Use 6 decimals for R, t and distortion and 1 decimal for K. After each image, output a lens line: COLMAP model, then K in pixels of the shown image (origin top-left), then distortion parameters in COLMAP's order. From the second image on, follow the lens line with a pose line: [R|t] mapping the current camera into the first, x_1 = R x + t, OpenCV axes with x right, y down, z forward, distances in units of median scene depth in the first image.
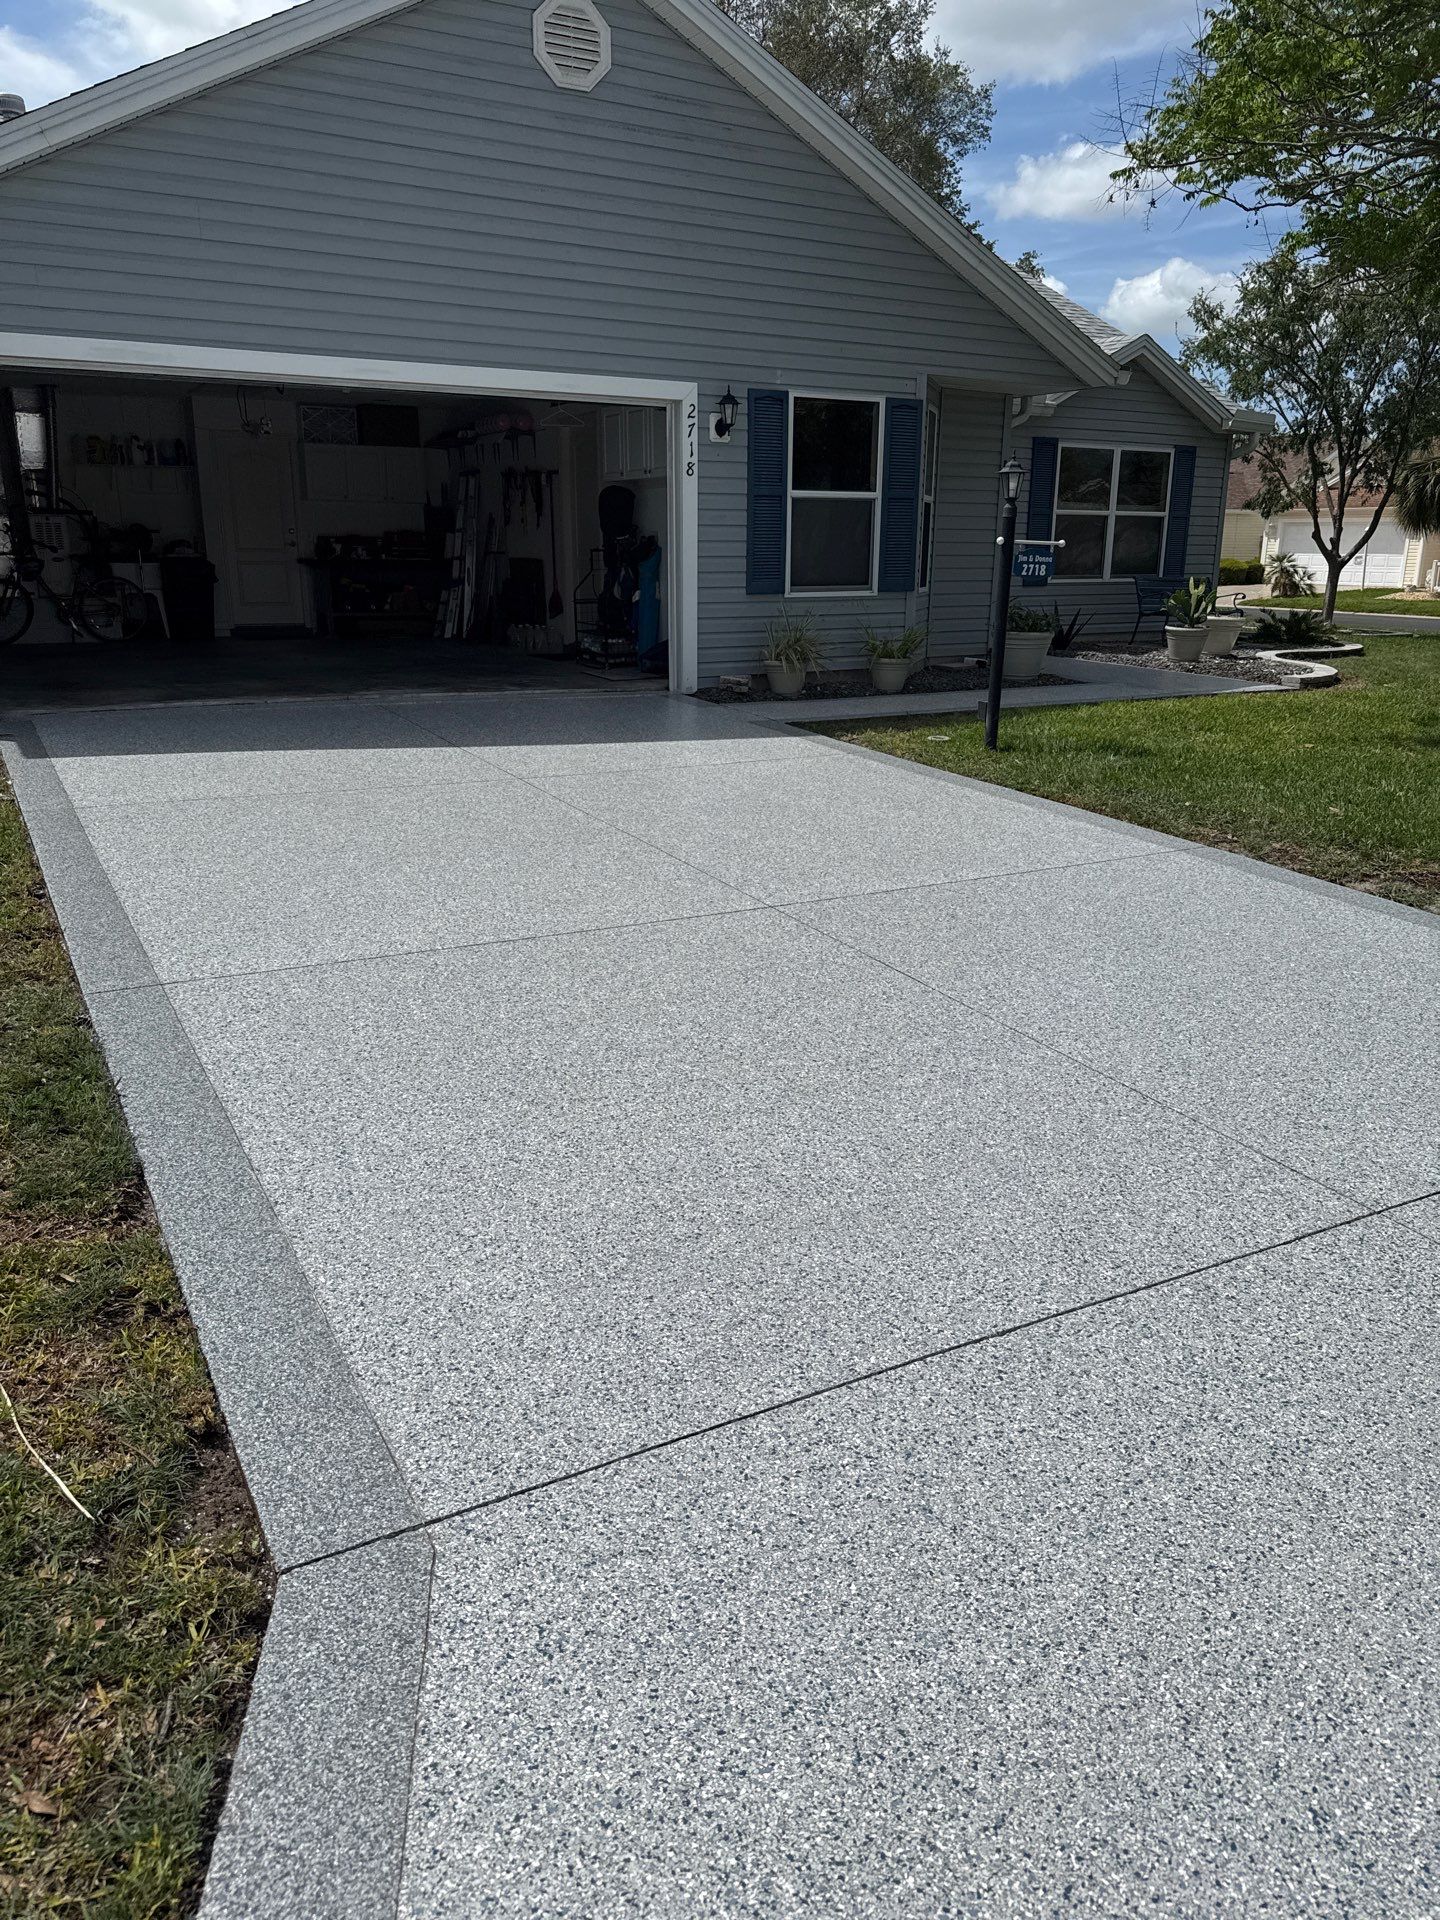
lens RADIAL K [[1282.7, 0, 720.0], [0, 1282.7, 960.0], [0, 0, 1]] dist [-0.000707, -0.002716]
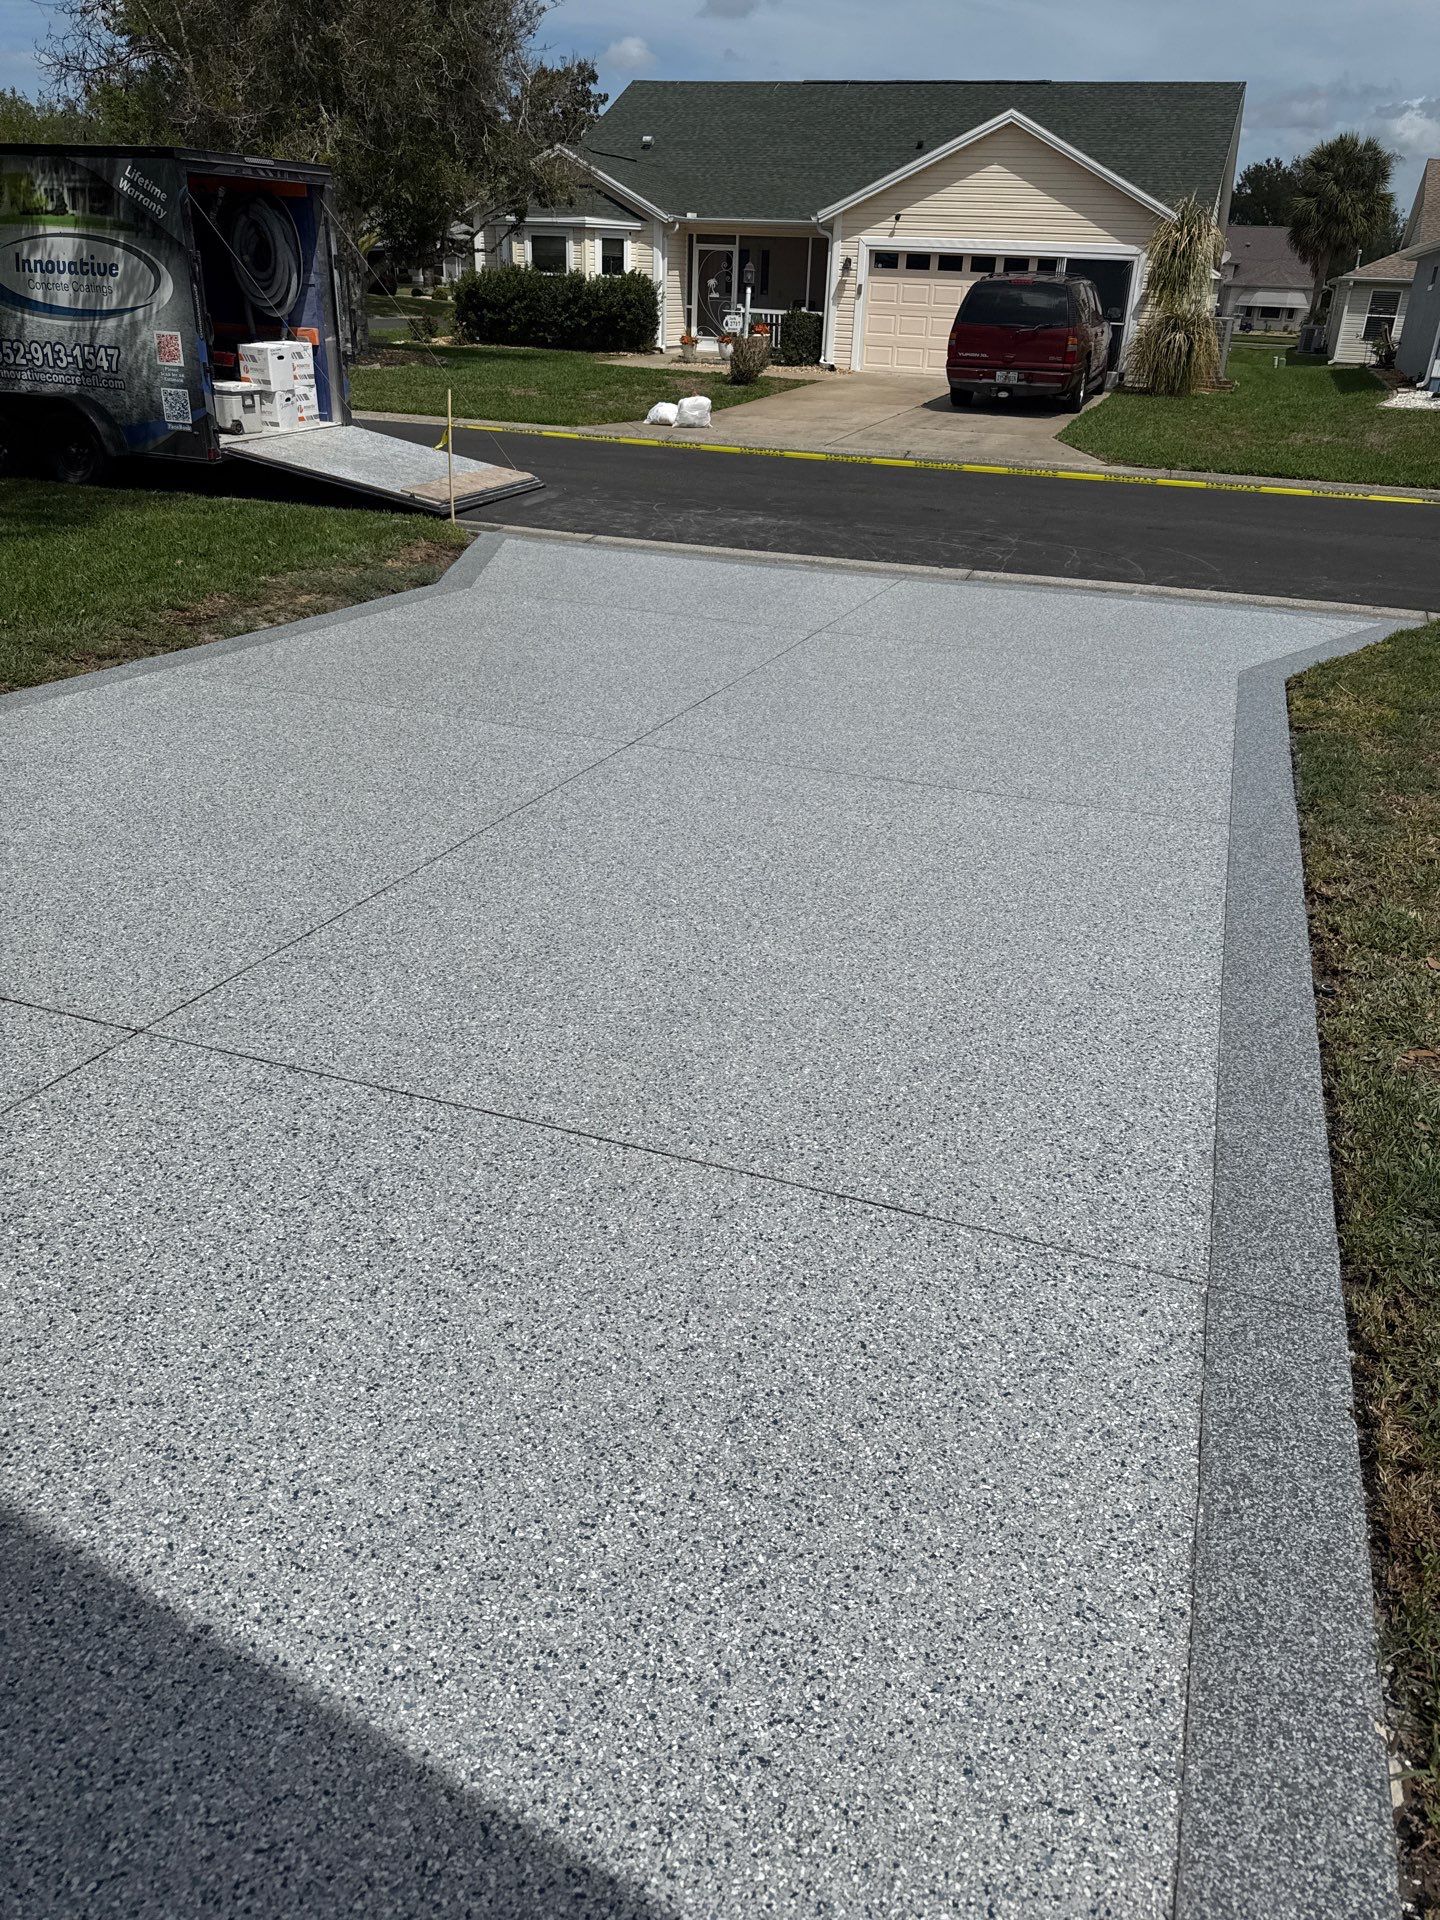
lens RADIAL K [[1369.3, 0, 720.0], [0, 1369.3, 960.0], [0, 0, 1]] dist [-0.005702, 0.000424]
pose [[-0.635908, -0.375527, 0.674241, -1.077084], [0.200445, 0.763291, 0.614173, -0.760744], [-0.745280, 0.525706, -0.410111, 2.027597]]
